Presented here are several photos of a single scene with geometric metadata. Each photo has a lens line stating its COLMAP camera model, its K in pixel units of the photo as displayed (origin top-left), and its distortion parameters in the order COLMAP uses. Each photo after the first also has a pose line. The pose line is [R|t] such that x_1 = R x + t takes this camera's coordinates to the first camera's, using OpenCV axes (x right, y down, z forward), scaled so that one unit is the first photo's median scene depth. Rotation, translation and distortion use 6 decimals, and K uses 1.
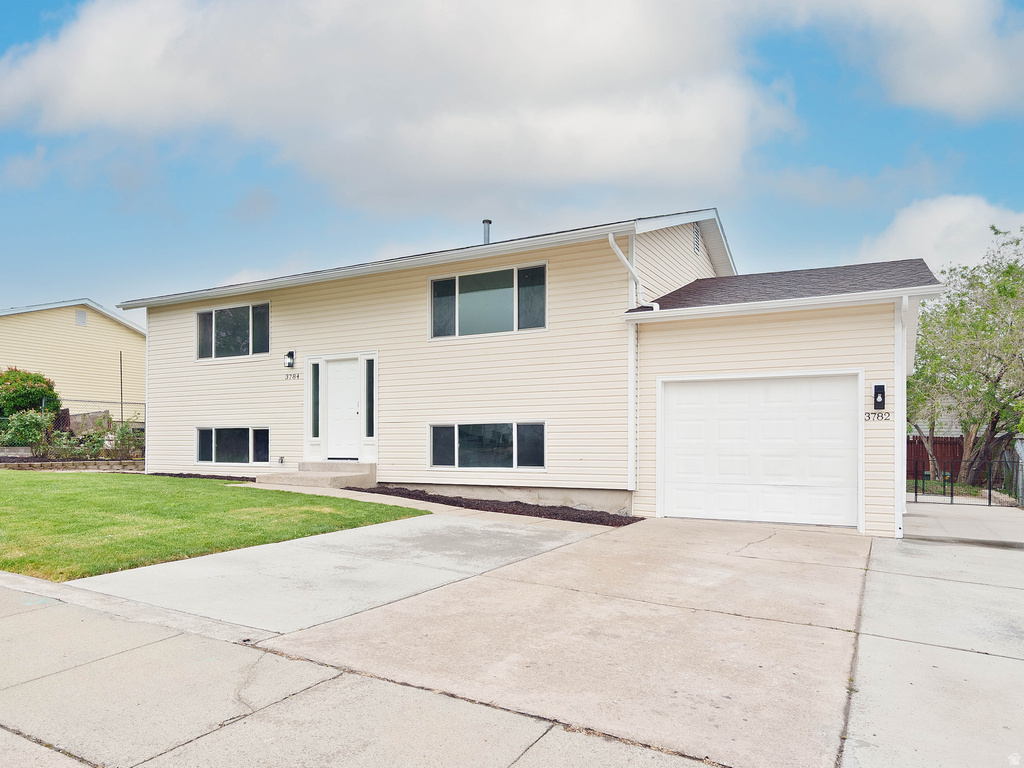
lens RADIAL K [[542.7, 0, 511.9], [0, 542.7, 401.6], [0, 0, 1]] dist [0.000441, 0.000186]
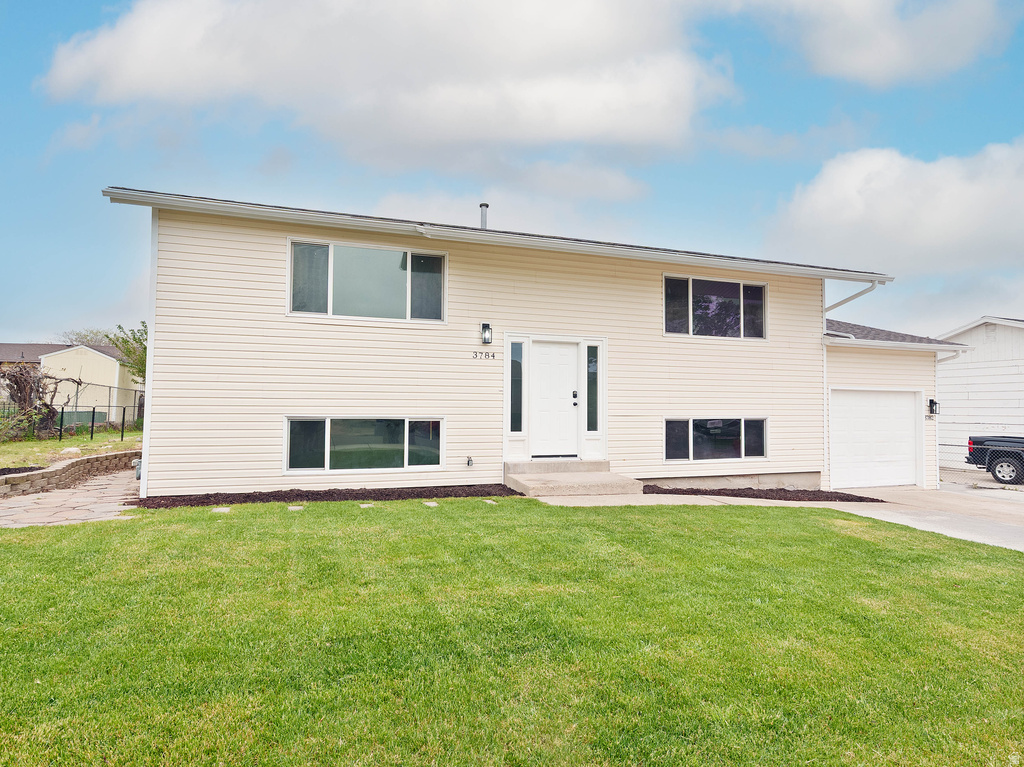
lens RADIAL K [[553.4, 0, 458.7], [0, 553.4, 381.8], [0, 0, 1]] dist [-0.000990, 0.000332]
pose [[0.752163, 0.059772, 0.656261, -1.072243], [-0.038867, 0.998168, -0.046367, 0.035313], [-0.657830, 0.009369, 0.753108, 0.461481]]
